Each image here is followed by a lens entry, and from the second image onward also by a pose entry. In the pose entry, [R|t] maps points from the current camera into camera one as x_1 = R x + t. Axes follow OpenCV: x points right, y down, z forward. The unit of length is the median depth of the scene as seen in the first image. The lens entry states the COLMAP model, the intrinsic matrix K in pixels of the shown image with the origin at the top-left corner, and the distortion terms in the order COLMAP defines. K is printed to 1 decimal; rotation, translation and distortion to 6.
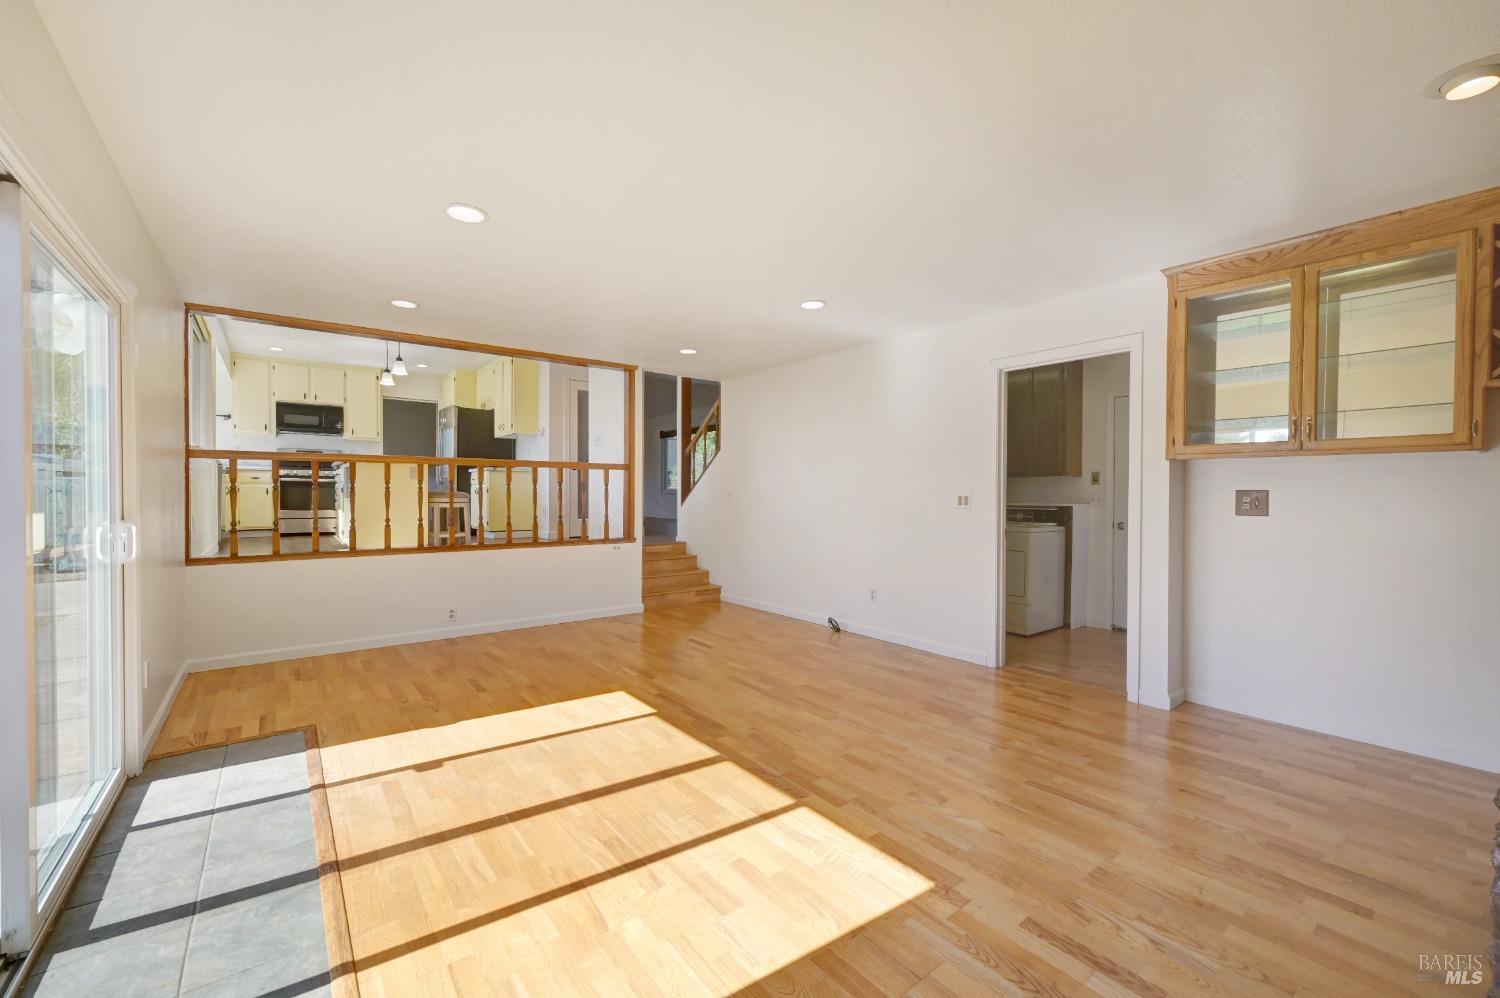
lens RADIAL K [[602.1, 0, 749.7], [0, 602.1, 501.2], [0, 0, 1]] dist [0.000505, 0.000252]
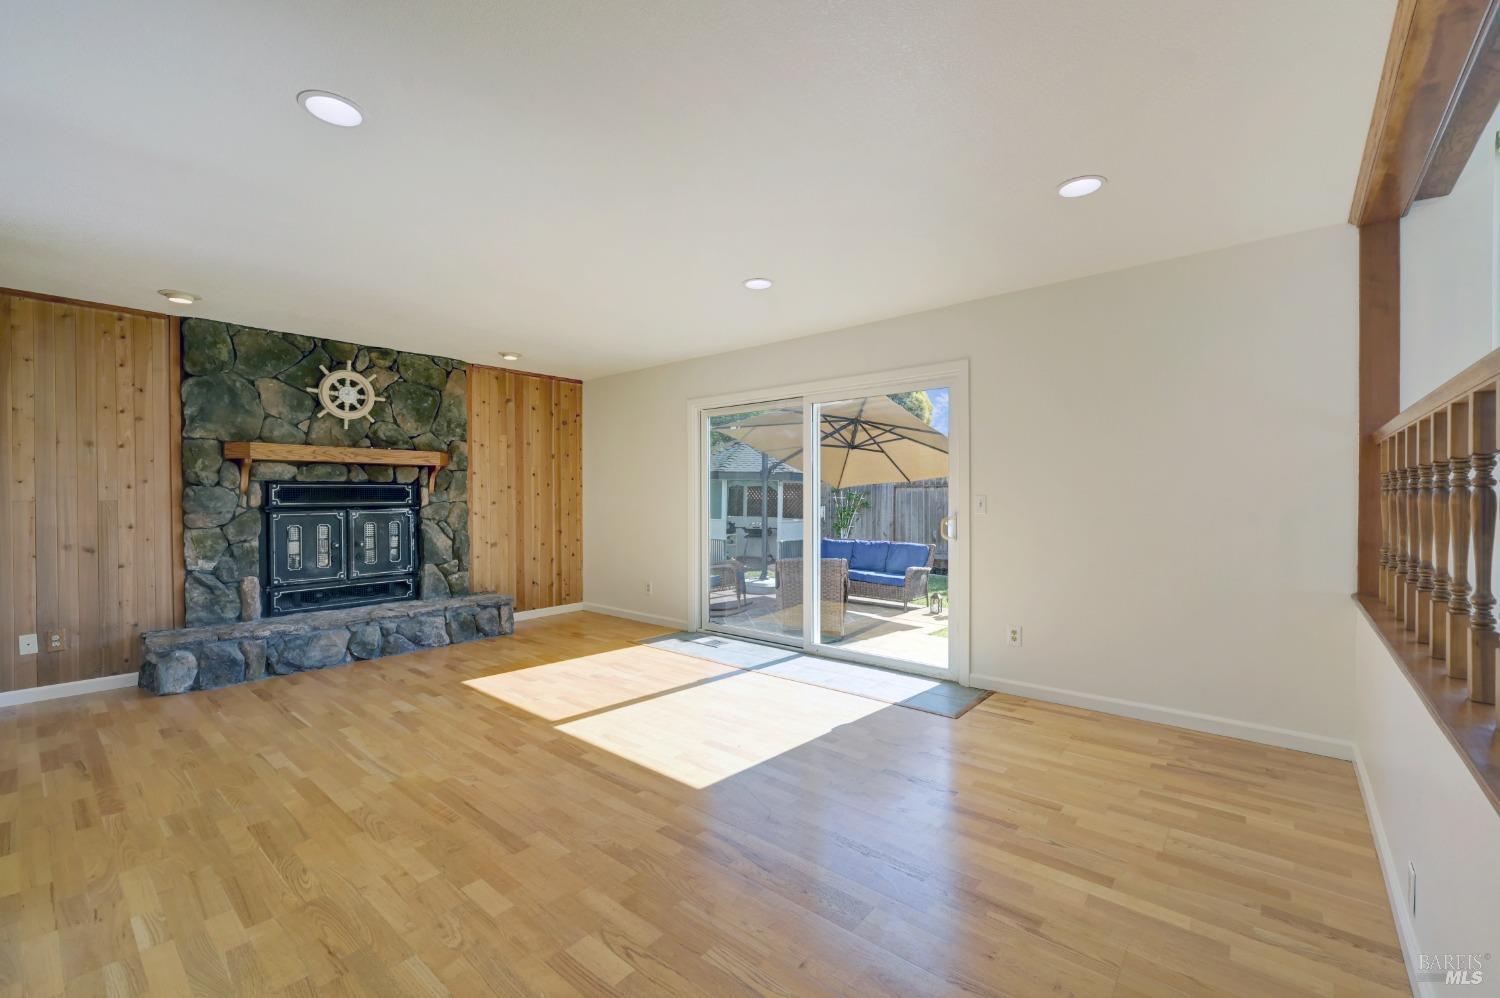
lens RADIAL K [[620.9, 0, 750.0], [0, 620.9, 499.0], [0, 0, 1]] dist [-0.000135, -0.000258]
pose [[-0.979524, 0.000955, -0.201324, -0.057751], [-0.002433, 0.999860, 0.016579, -0.010226], [0.201312, 0.016729, -0.979384, 0.748730]]
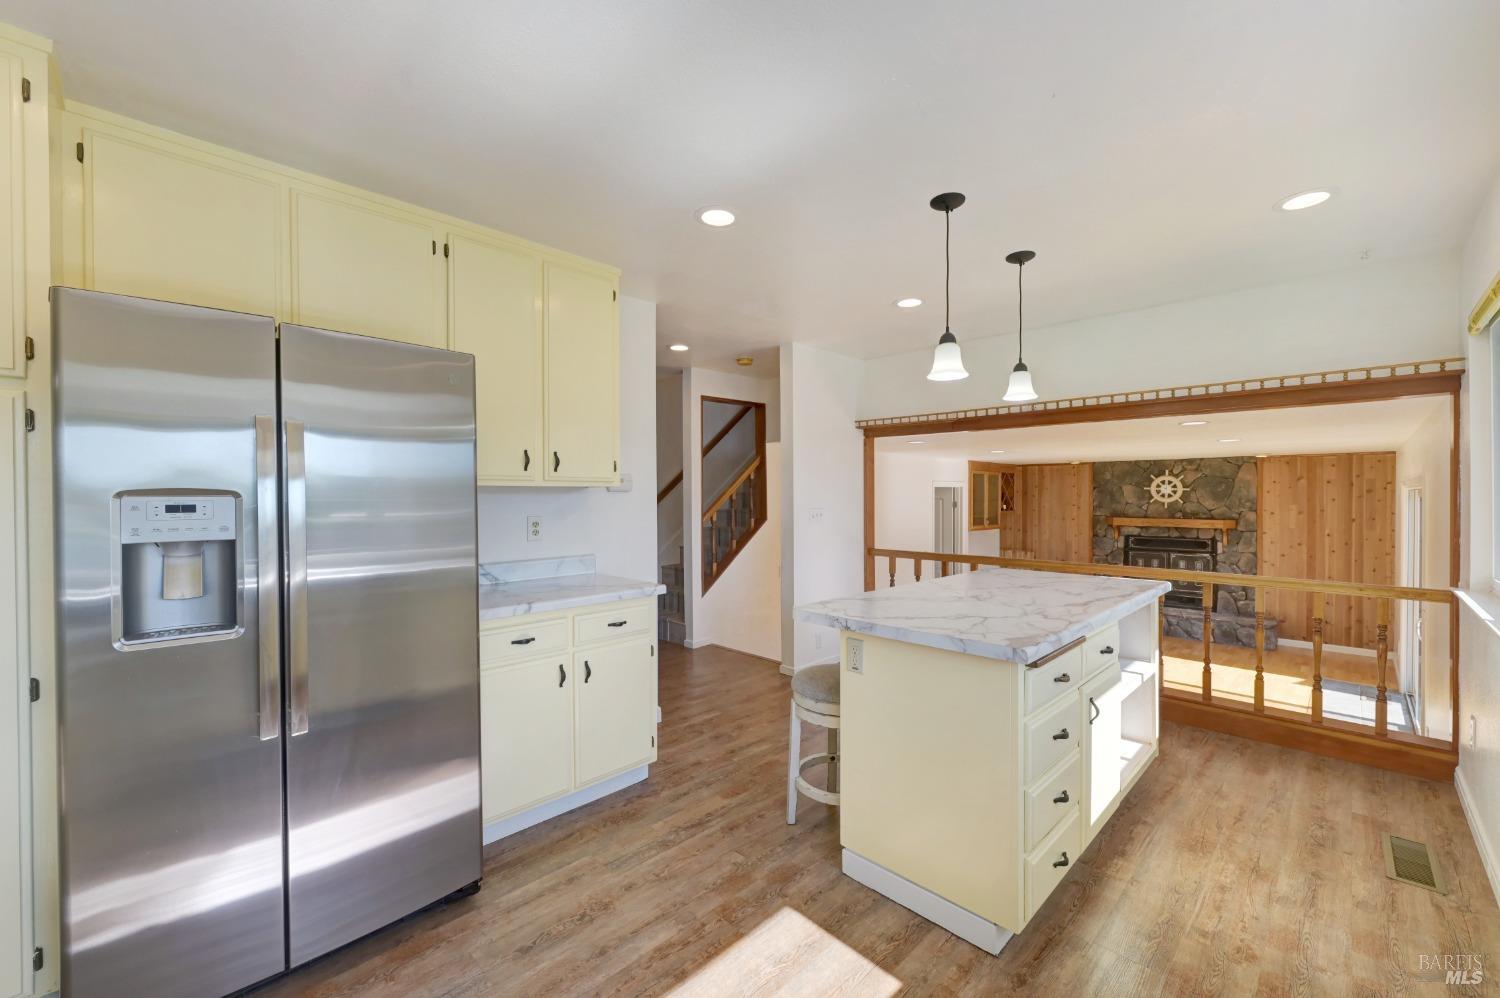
lens RADIAL K [[602.1, 0, 749.7], [0, 602.1, 501.2], [0, 0, 1]] dist [0.000505, 0.000252]
pose [[-0.119565, -0.014214, 0.992725, -0.749579], [0.013043, 0.999789, 0.015886, -0.104083], [-0.992741, 0.014848, -0.119354, 0.927869]]
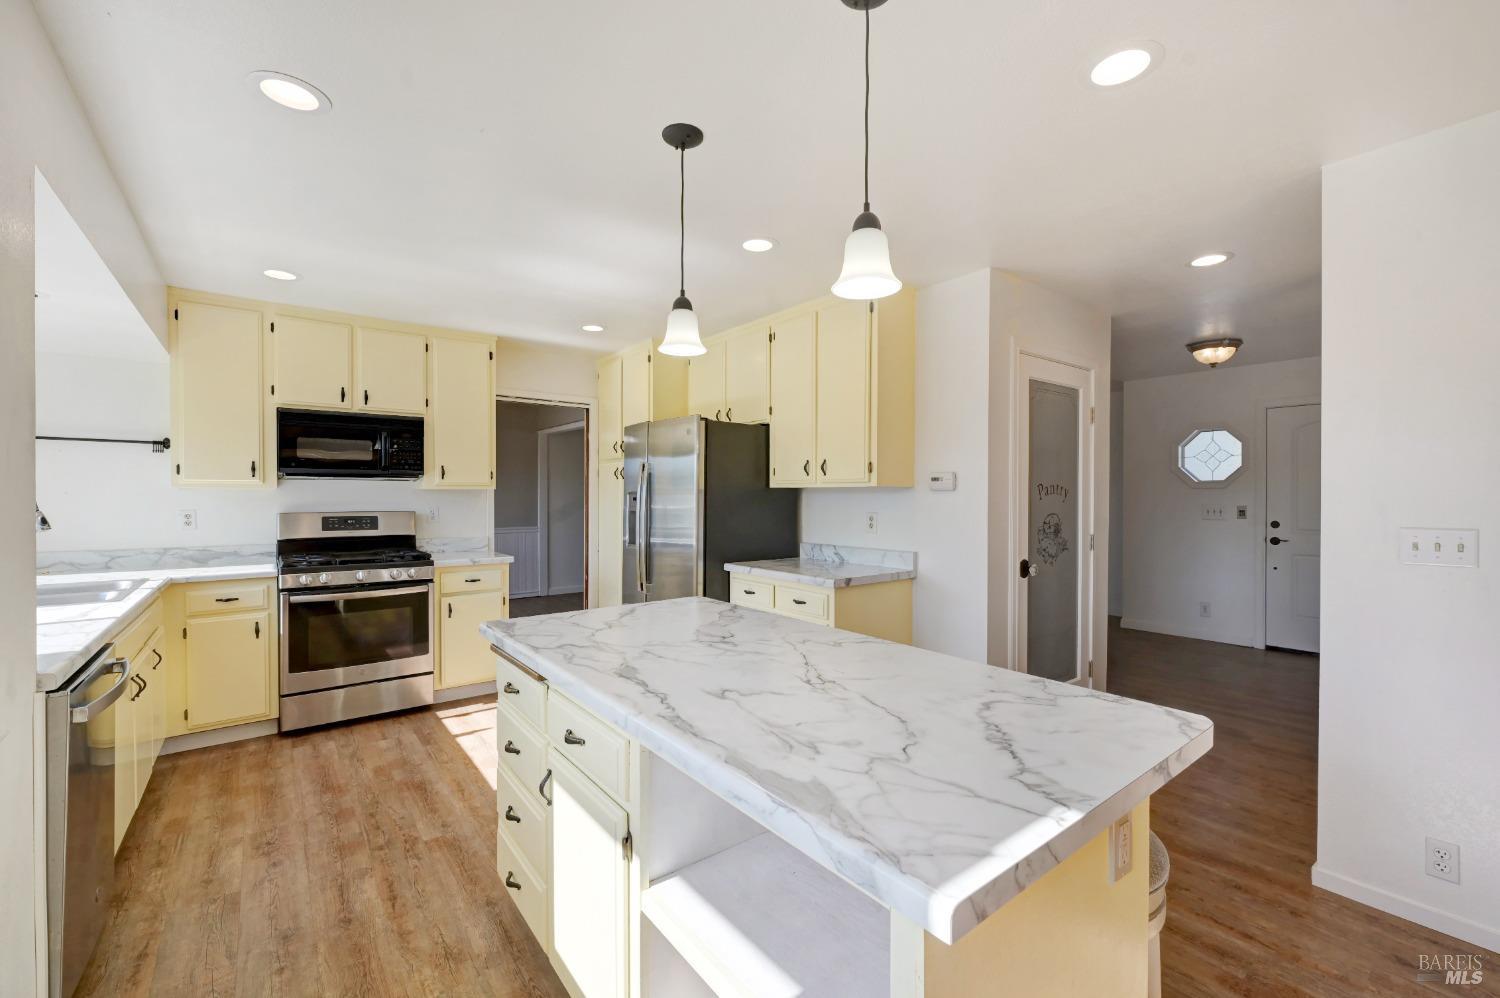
lens RADIAL K [[620.9, 0, 750.0], [0, 620.9, 499.0], [0, 0, 1]] dist [-0.000135, -0.000258]
pose [[0.999990, -0.004317, 0.001206, -0.458474], [0.004323, 0.999979, -0.004901, -0.098533], [-0.001184, 0.004907, 0.999987, 0.567815]]
